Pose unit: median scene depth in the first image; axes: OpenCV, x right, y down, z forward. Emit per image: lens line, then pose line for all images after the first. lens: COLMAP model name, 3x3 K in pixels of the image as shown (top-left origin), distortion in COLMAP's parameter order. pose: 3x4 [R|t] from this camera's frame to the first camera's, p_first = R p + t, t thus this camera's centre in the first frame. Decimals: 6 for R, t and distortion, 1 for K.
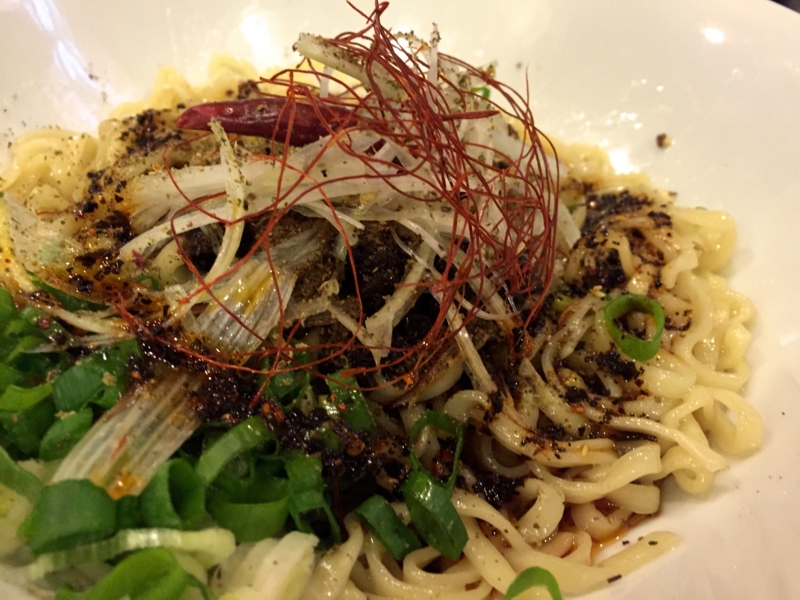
lens RADIAL K [[663.1, 0, 400.0], [0, 663.1, 300.0], [0, 0, 1]] dist [0.063428, -0.118258]
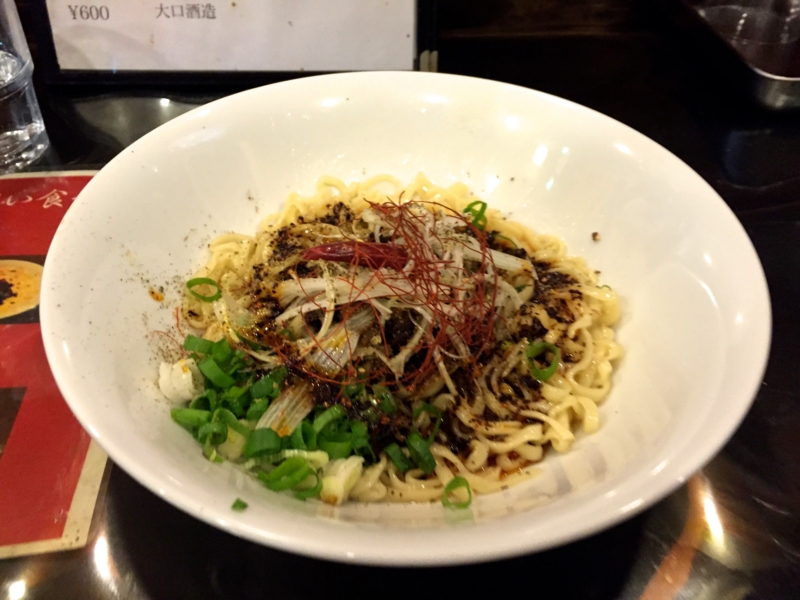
lens RADIAL K [[663.1, 0, 400.0], [0, 663.1, 300.0], [0, 0, 1]] dist [0.063428, -0.118258]
pose [[0.989783, 0.016768, -0.141592, 0.252497], [-0.011979, 0.999329, 0.034612, -0.215061], [0.142077, -0.032563, 0.989320, -0.984485]]
